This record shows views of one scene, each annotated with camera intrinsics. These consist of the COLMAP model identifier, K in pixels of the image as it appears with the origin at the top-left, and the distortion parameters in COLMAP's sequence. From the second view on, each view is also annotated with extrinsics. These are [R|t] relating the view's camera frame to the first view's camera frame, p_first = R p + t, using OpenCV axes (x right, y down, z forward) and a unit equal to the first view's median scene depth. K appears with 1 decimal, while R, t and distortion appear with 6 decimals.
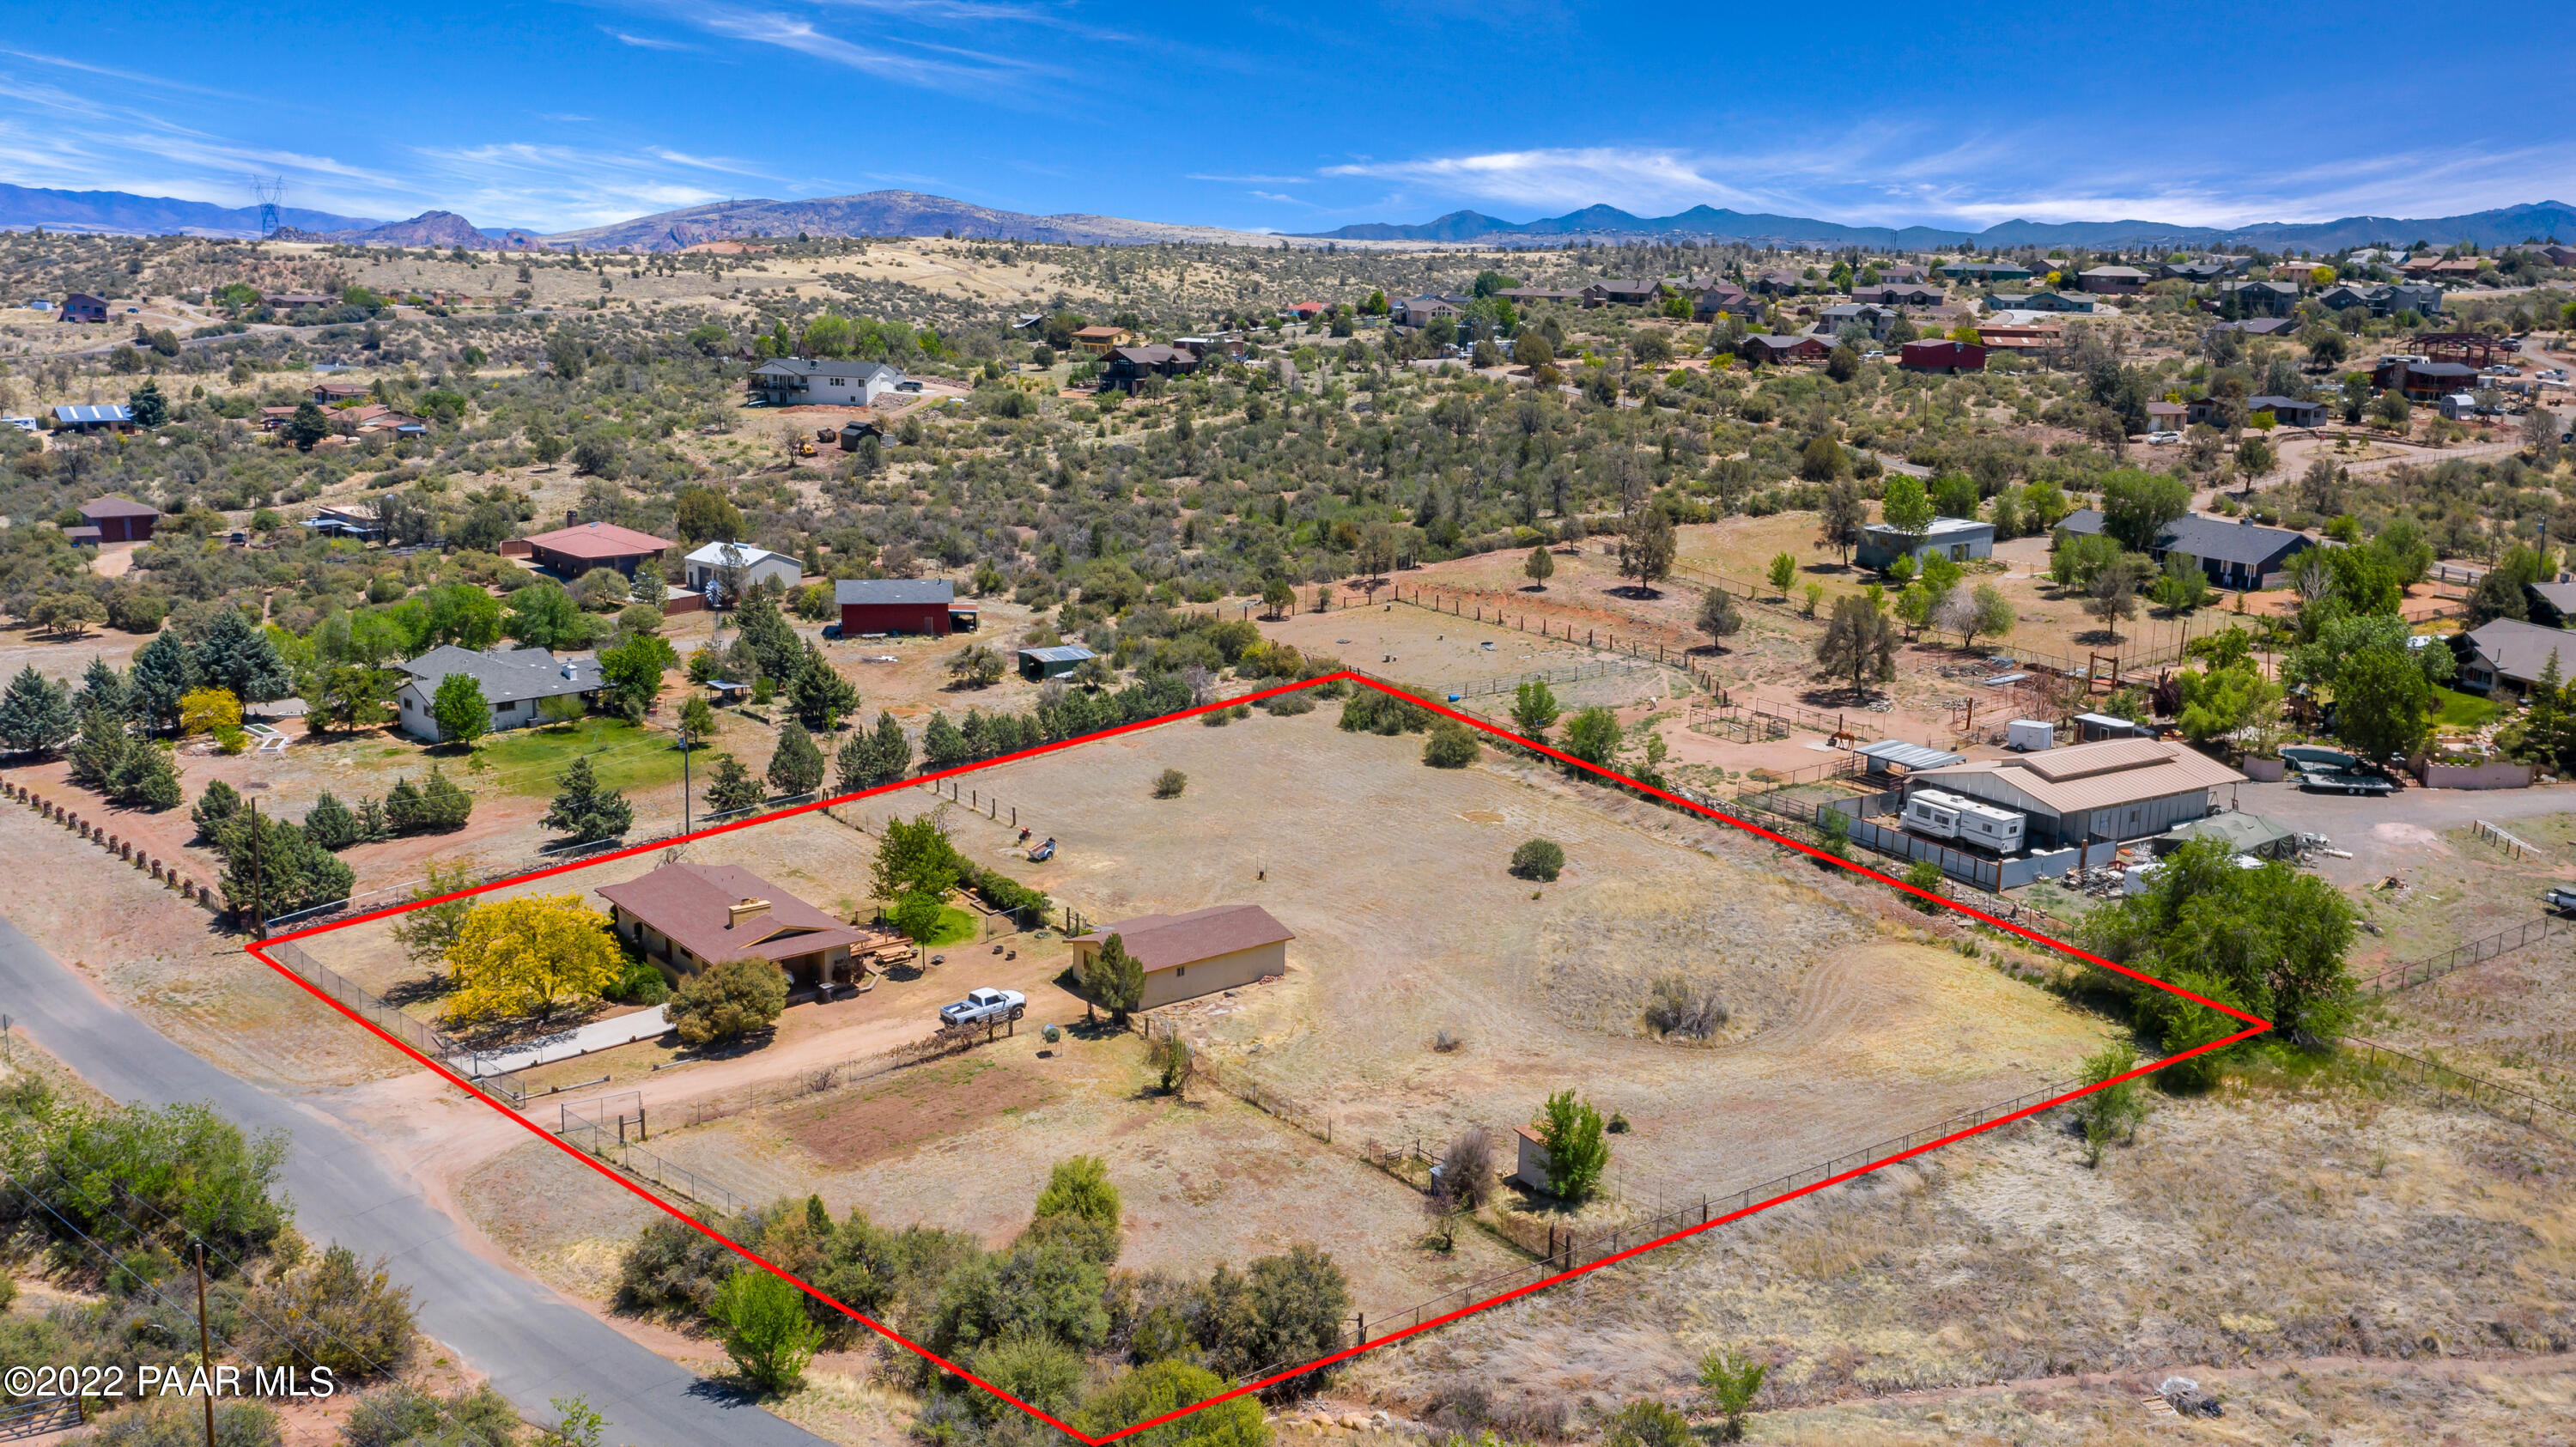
lens RADIAL K [[2175.9, 0, 1288.0], [0, 2175.9, 723.5], [0, 0, 1]] dist [0.016146, 0.010036]
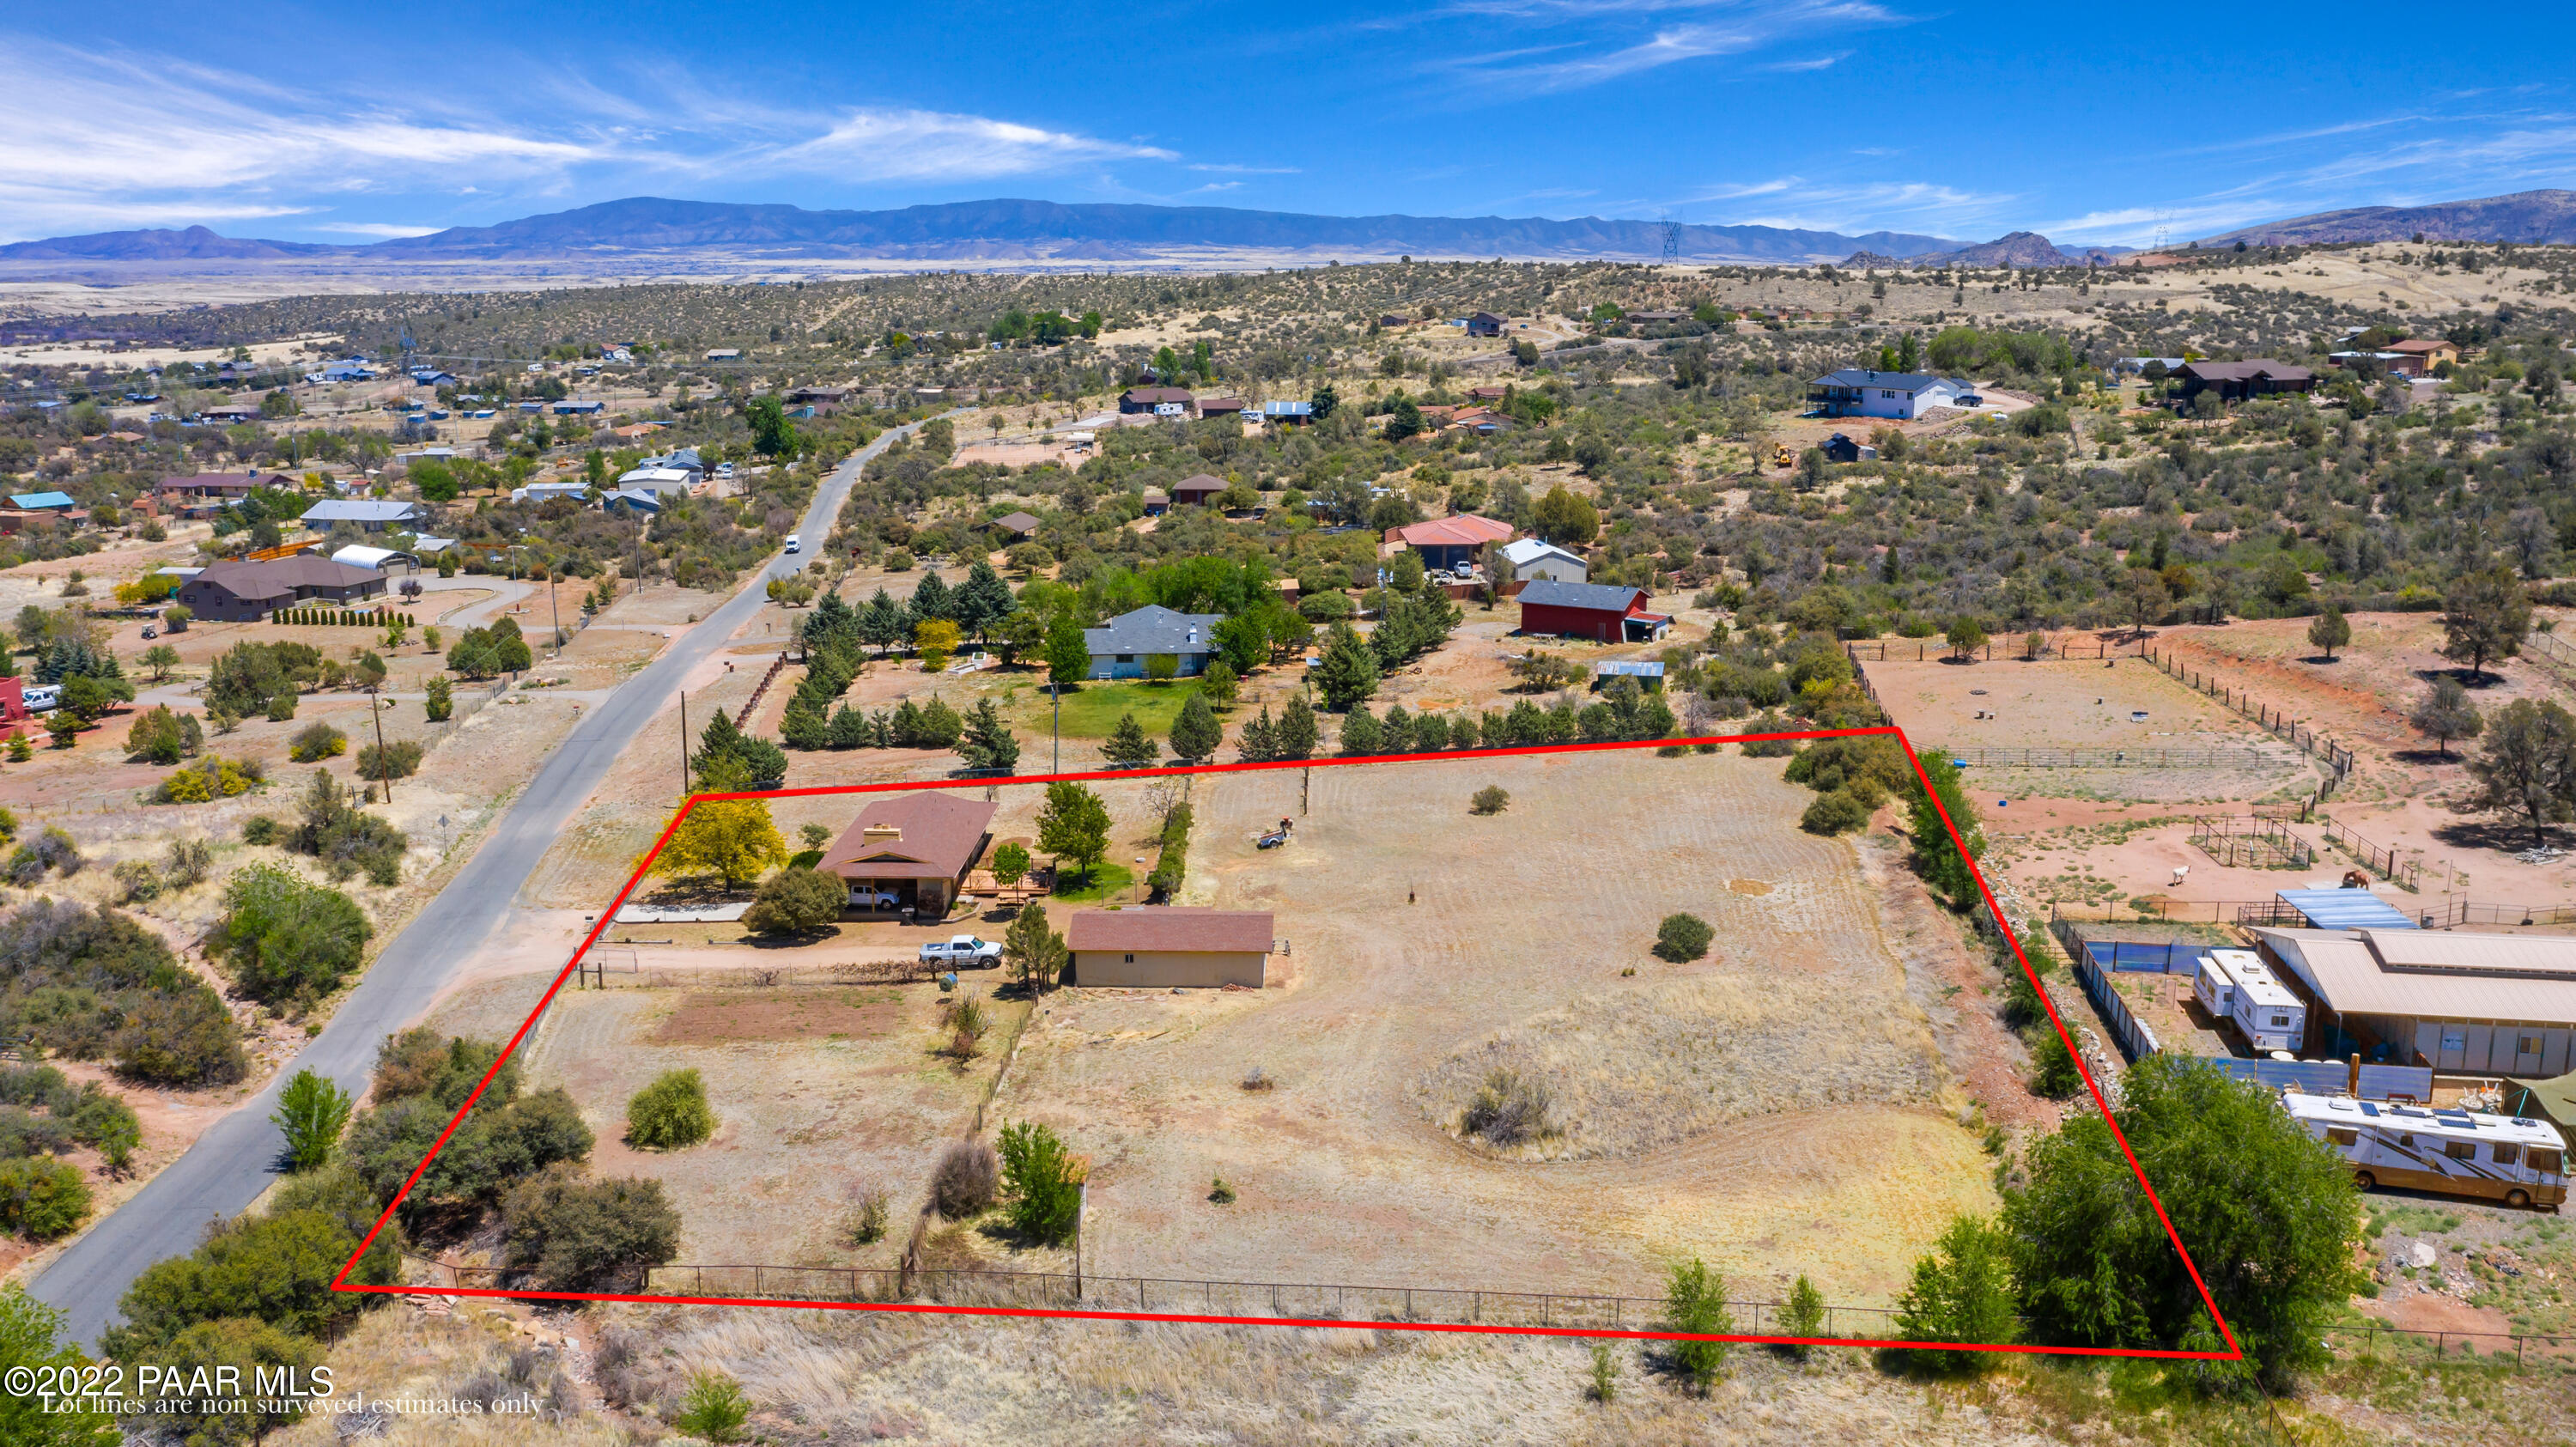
lens RADIAL K [[2113.0, 0, 1288.0], [0, 2113.0, 723.5], [0, 0, 1]] dist [-0.011569, 0.039268]
pose [[0.742469, 0.122133, -0.658653, 0.151791], [-0.123231, 0.991361, 0.044914, -0.011597], [0.658449, 0.047819, 0.751105, 0.069360]]
